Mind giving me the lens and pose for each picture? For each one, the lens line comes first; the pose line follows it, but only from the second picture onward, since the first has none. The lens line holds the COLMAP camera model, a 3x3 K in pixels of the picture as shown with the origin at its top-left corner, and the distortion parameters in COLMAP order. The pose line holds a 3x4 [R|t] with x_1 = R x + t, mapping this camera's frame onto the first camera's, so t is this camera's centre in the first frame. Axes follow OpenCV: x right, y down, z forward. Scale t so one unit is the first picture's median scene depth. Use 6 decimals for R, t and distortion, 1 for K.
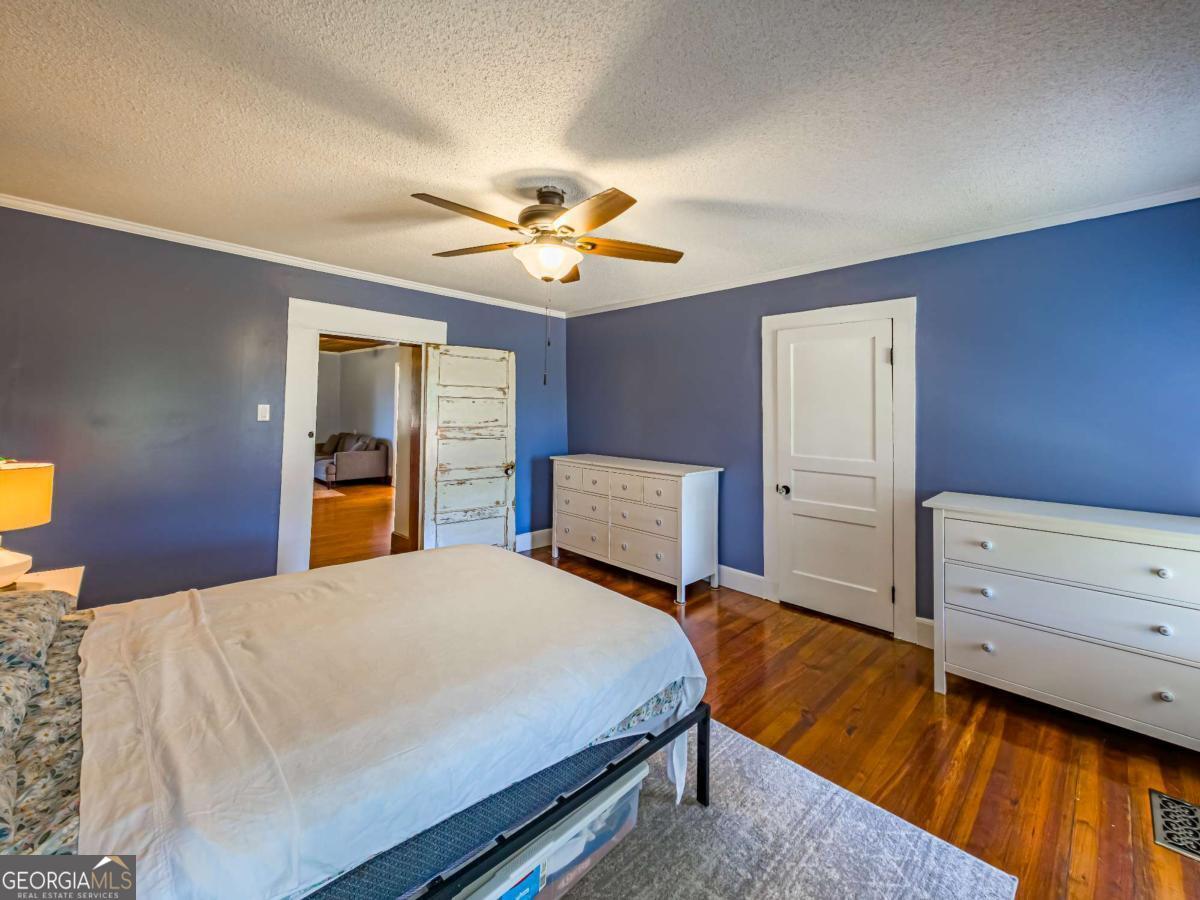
lens RADIAL K [[494.2, 0, 607.3], [0, 494.2, 393.8], [0, 0, 1]] dist [0.007344, -0.001050]
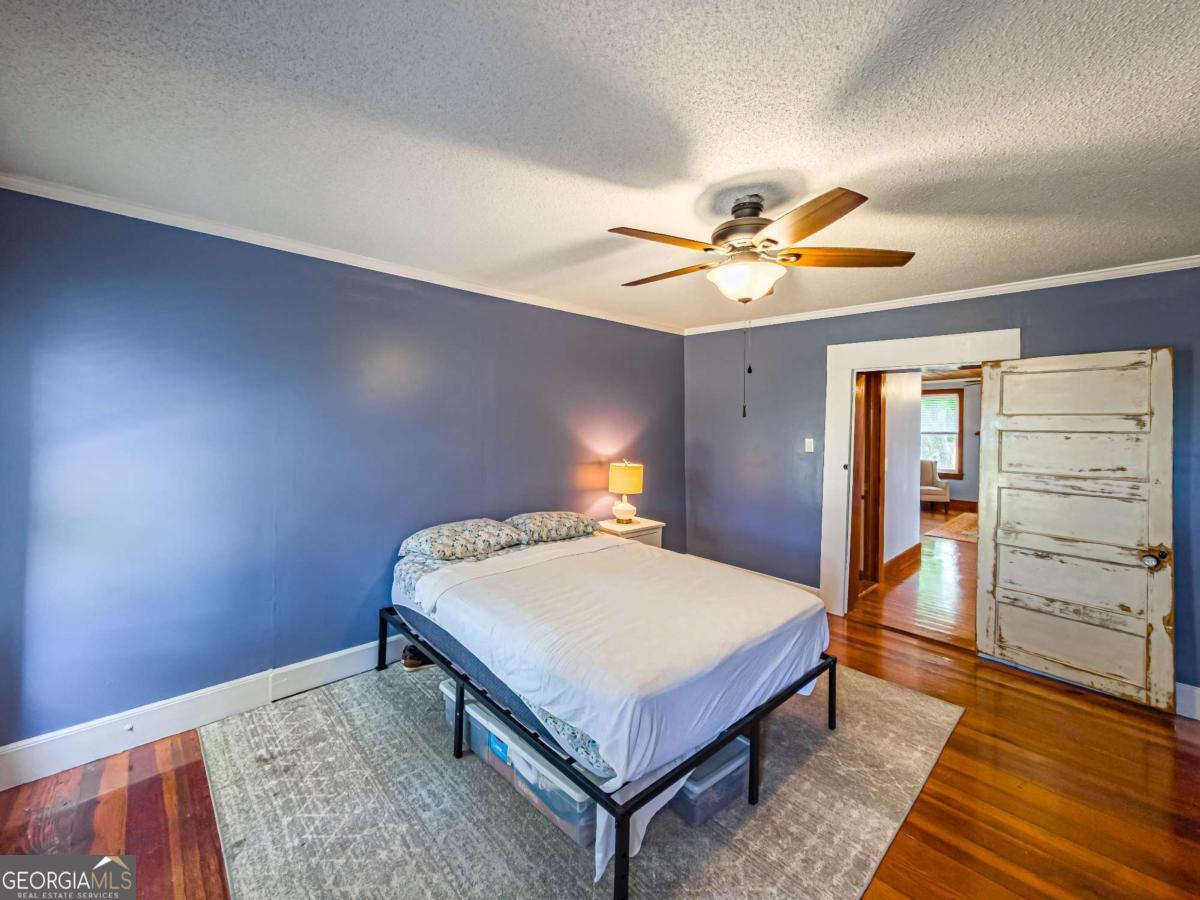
lens RADIAL K [[494.2, 0, 601.6], [0, 494.2, 421.8], [0, 0, 1]] dist [0.007344, -0.001050]
pose [[-0.031683, -0.025899, -0.999162, 0.426228], [0.011207, 0.999592, -0.026266, 0.005594], [0.999435, -0.012030, -0.031380, 0.417444]]
